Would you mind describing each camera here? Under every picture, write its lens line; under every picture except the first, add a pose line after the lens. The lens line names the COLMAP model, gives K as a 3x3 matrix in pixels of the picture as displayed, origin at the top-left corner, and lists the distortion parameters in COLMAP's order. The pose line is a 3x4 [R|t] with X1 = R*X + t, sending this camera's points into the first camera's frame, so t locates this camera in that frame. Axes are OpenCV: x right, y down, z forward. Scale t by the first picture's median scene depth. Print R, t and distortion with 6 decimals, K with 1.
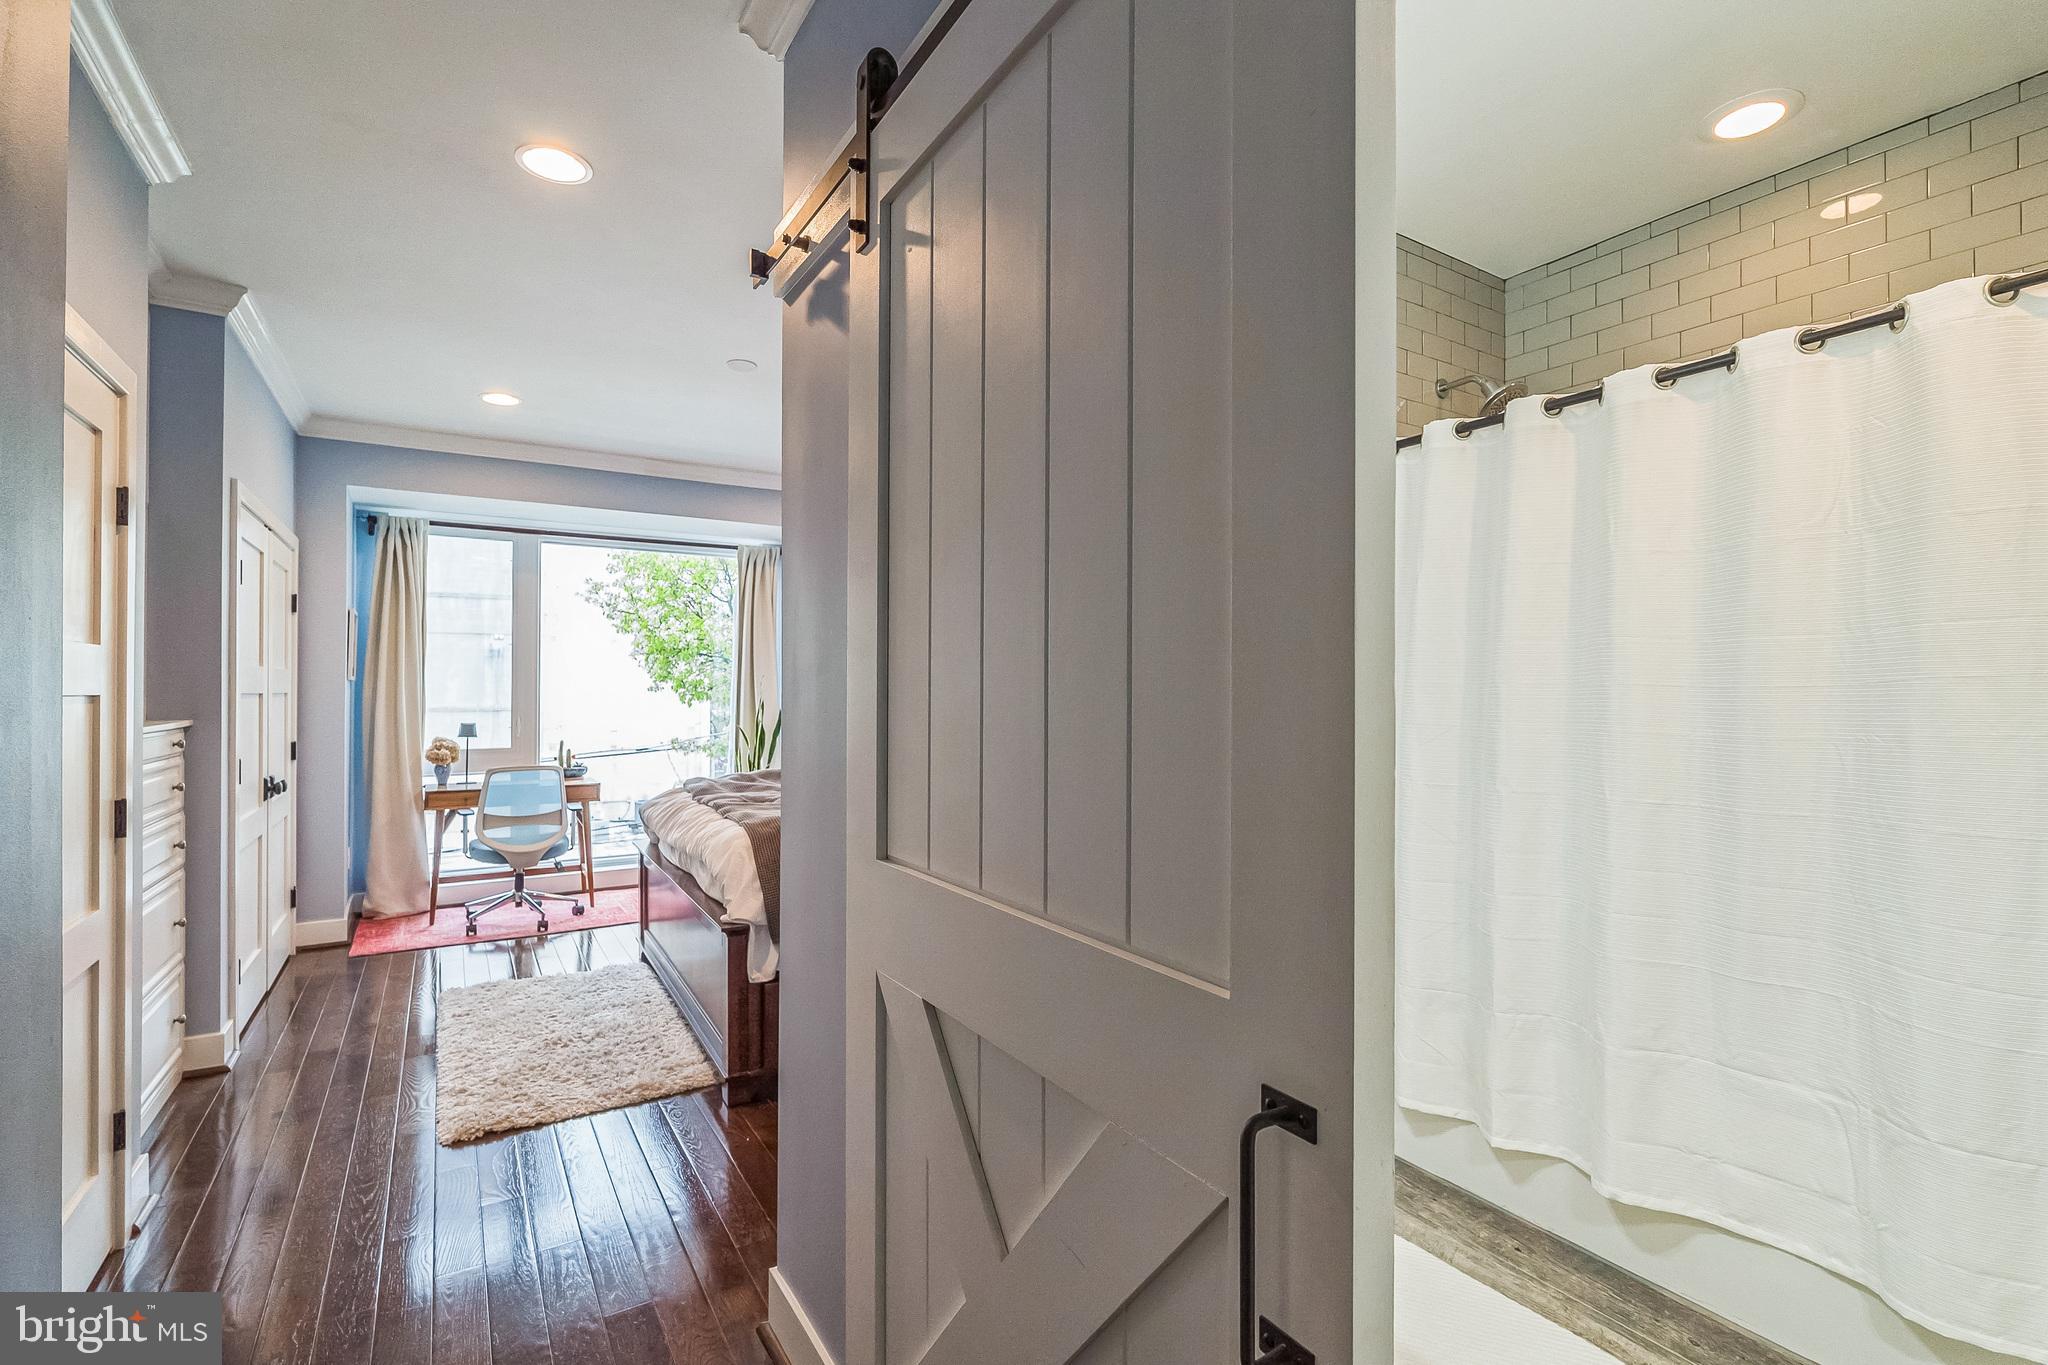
lens RADIAL K [[904.0, 0, 1017.7], [0, 904.0, 693.4], [0, 0, 1]] dist [-0.012346, -0.000012]
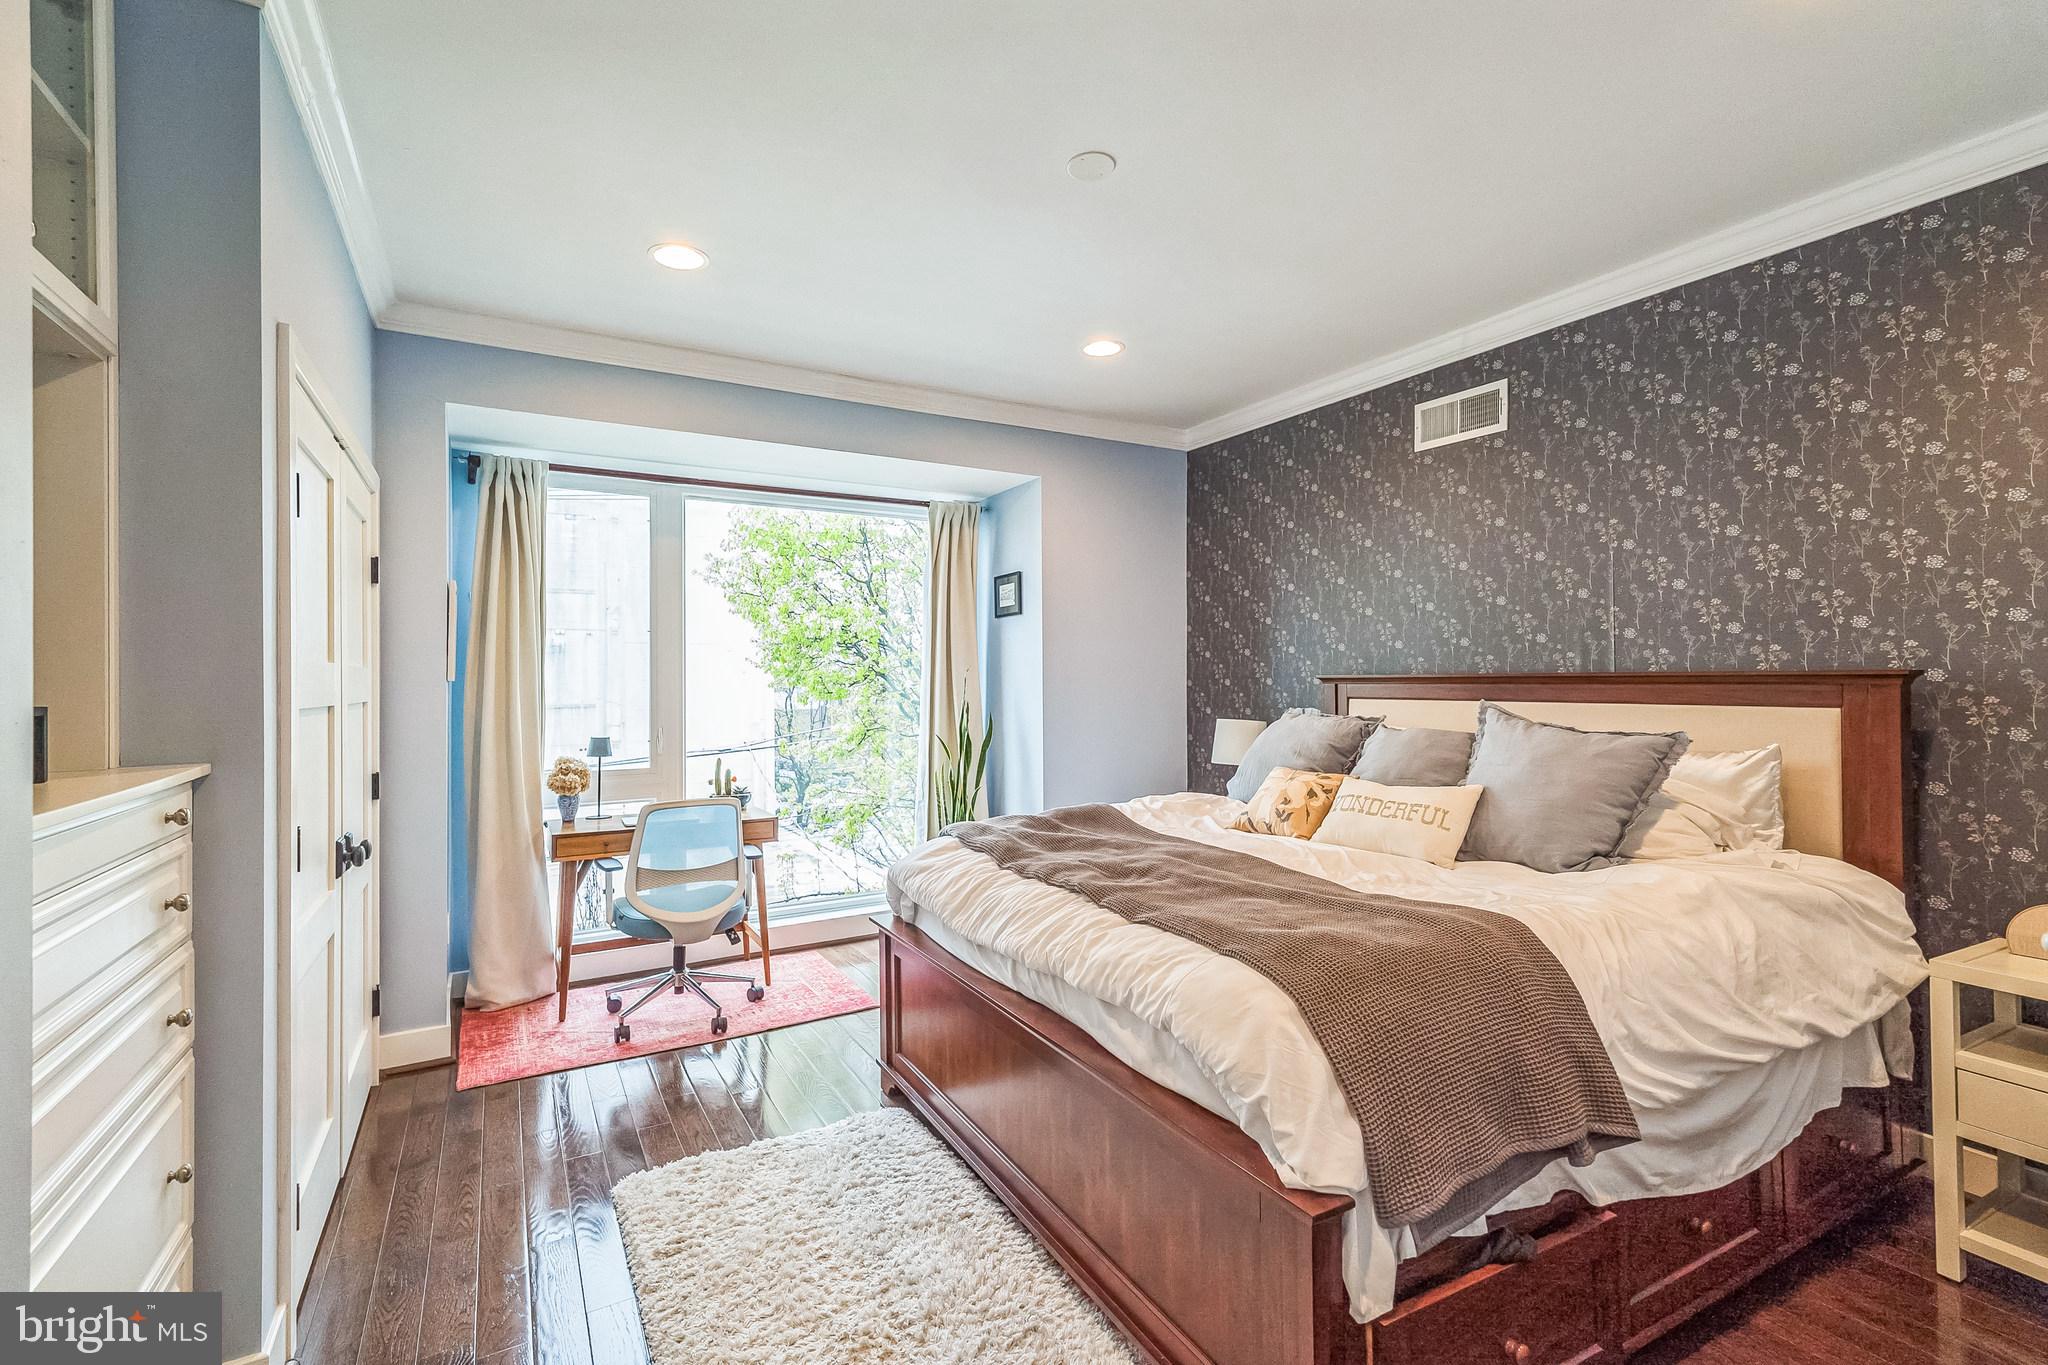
lens RADIAL K [[904.0, 0, 1024.0], [0, 904.0, 682.5], [0, 0, 1]] dist [0.001795, 0.000124]
pose [[0.999204, -0.008032, -0.039068, -0.261423], [0.007972, 0.999967, -0.001698, -0.008946], [0.039081, 0.001385, 0.999235, 0.301360]]
